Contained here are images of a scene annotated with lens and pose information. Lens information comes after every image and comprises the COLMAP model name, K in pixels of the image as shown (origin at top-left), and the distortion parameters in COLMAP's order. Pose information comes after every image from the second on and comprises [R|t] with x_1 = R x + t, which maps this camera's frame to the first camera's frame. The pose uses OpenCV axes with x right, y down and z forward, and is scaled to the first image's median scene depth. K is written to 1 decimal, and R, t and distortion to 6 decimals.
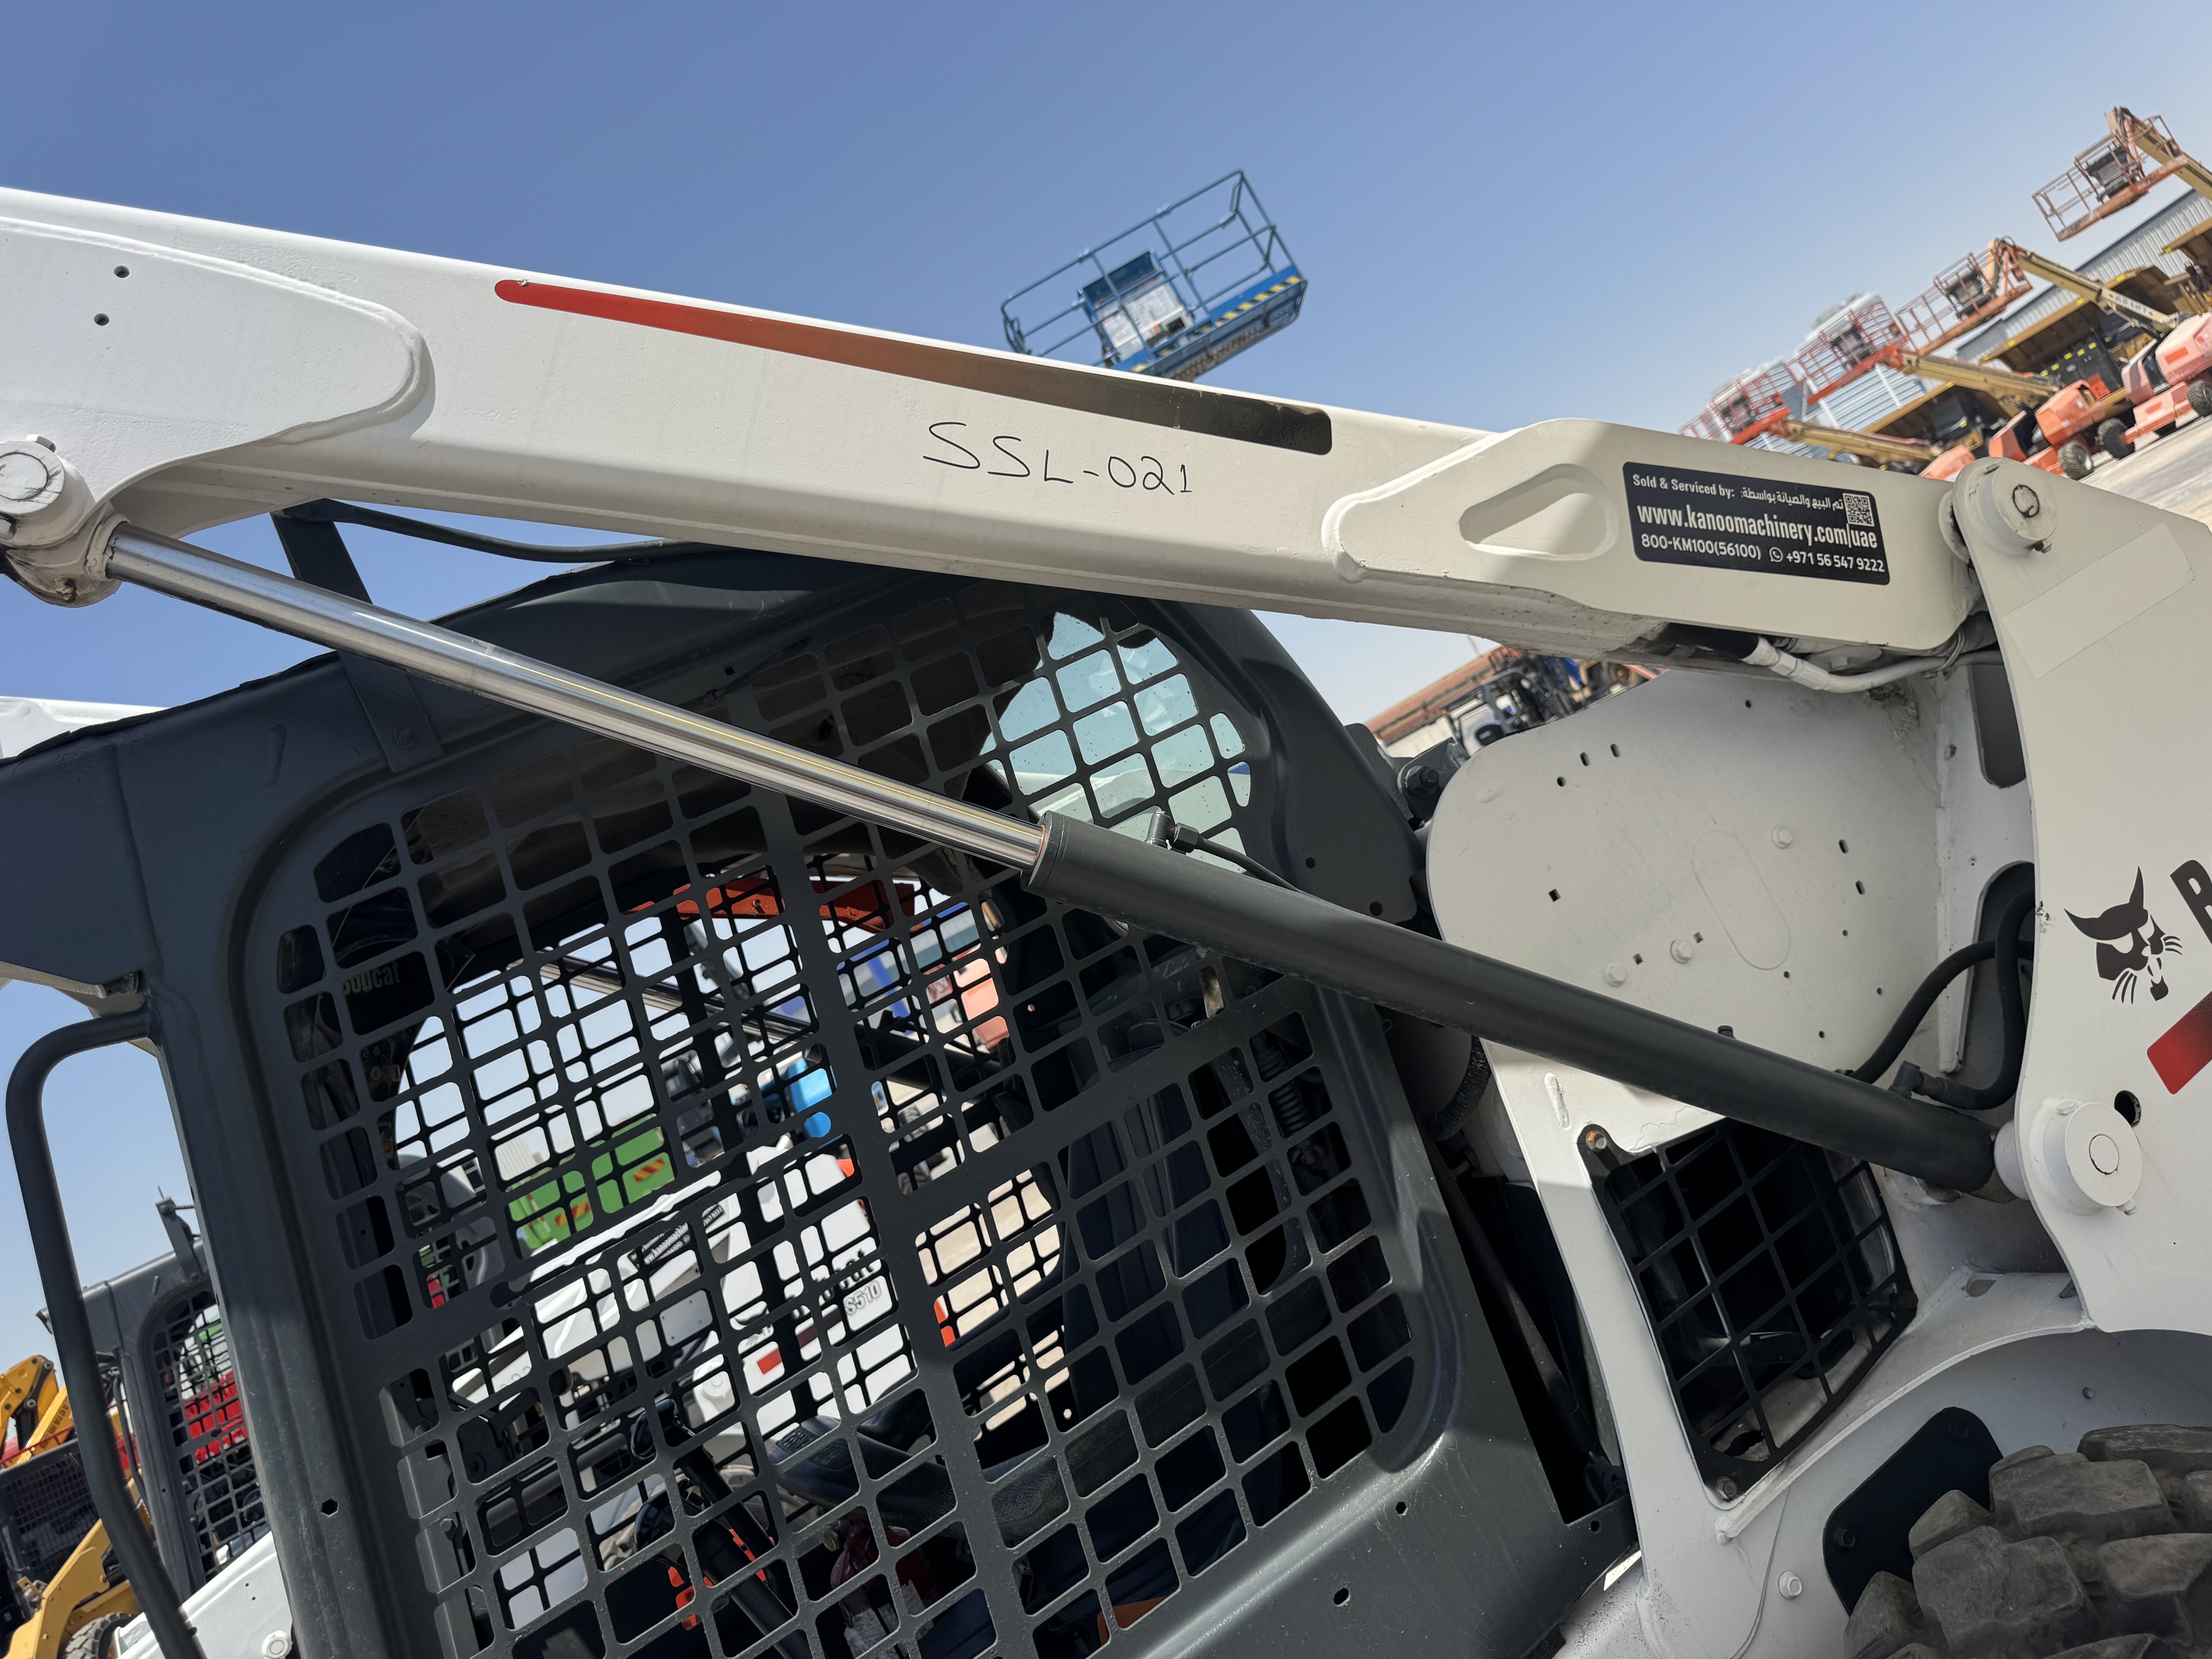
lens RADIAL K [[1595.7, 0, 1106.0], [0, 1595.7, 829.5], [0, 0, 1]] dist [0.043688, -0.087213]
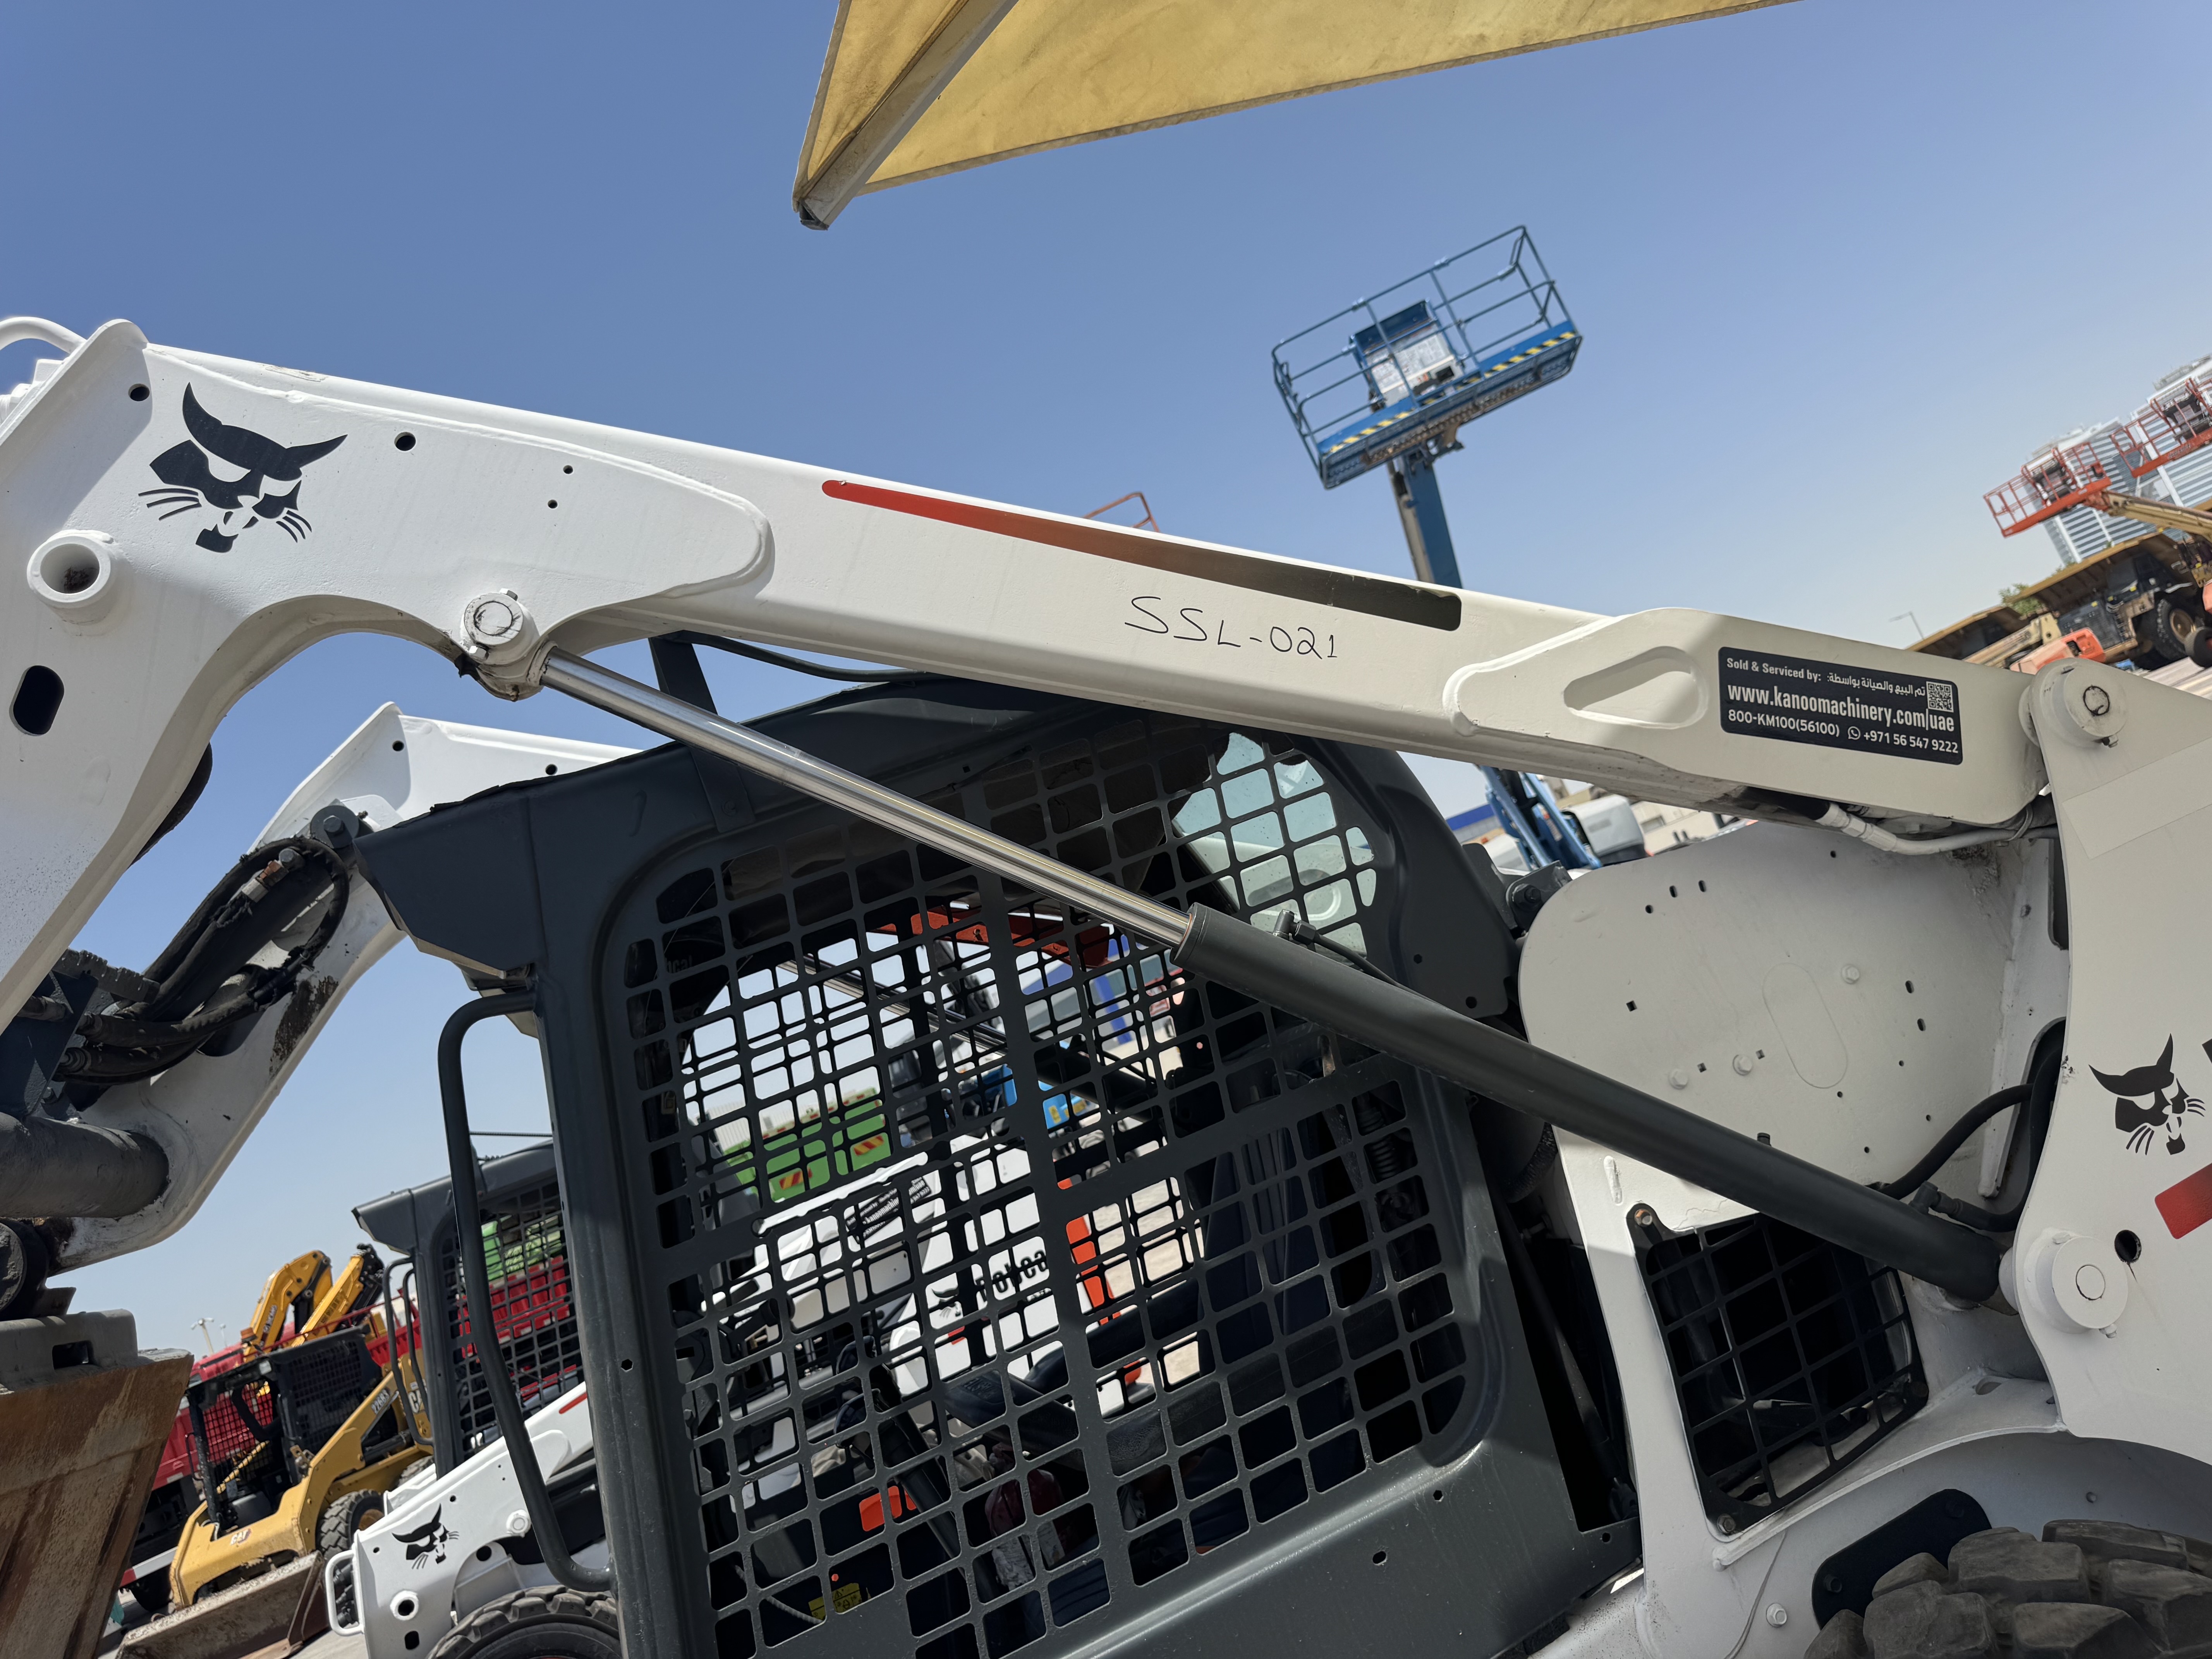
lens RADIAL K [[1617.0, 0, 1098.5], [0, 1617.0, 819.0], [0, 0, 1]] dist [0.022925, -0.054880]
pose [[0.984309, 0.086588, -0.153749, 0.066607], [-0.088862, 0.996012, -0.007972, -0.052460], [0.152445, 0.021509, 0.988078, -0.245340]]
